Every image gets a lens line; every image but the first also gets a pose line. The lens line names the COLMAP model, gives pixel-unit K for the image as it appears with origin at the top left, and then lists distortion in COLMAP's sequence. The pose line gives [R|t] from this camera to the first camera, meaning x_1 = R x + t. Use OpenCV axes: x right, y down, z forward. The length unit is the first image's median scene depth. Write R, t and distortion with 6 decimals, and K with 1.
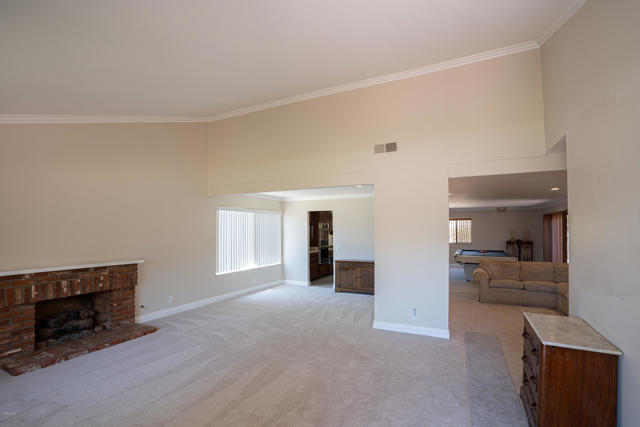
lens RADIAL K [[294.5, 0, 326.8], [0, 294.5, 228.9], [0, 0, 1]] dist [-0.020146, 0.000702]
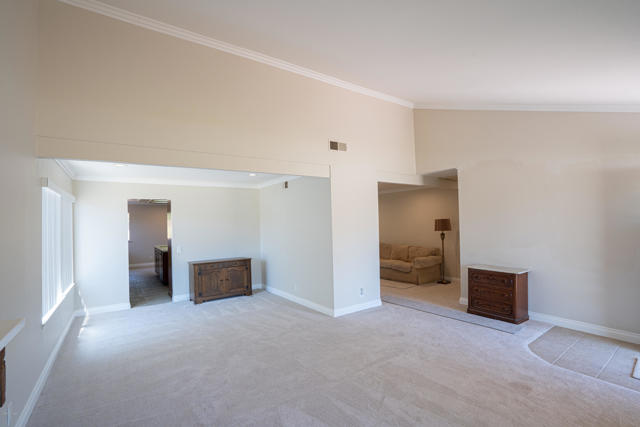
lens RADIAL K [[294.5, 0, 316.0], [0, 294.5, 216.0], [0, 0, 1]] dist [-0.020146, 0.000702]
pose [[0.499348, 0.009234, 0.866352, -0.467106], [0.013543, 0.999738, -0.018461, -0.000063], [-0.866296, 0.020951, 0.499092, 0.321674]]
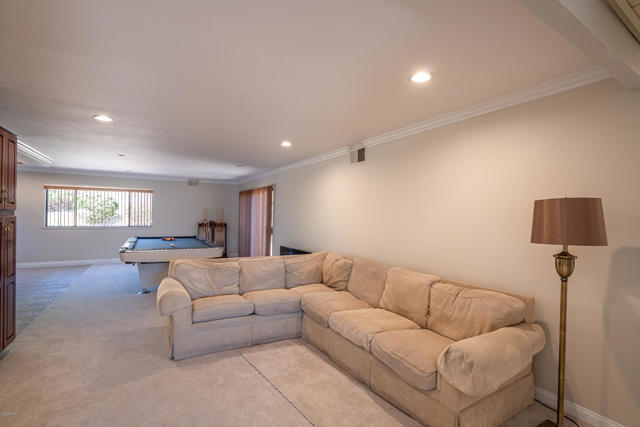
lens RADIAL K [[294.5, 0, 318.9], [0, 294.5, 213.4], [0, 0, 1]] dist [-0.020146, 0.000702]
pose [[0.556794, 0.008460, 0.830607, 0.229643], [-0.018661, 0.999823, 0.002326, 0.013127], [-0.830441, -0.016795, 0.556854, 0.476080]]
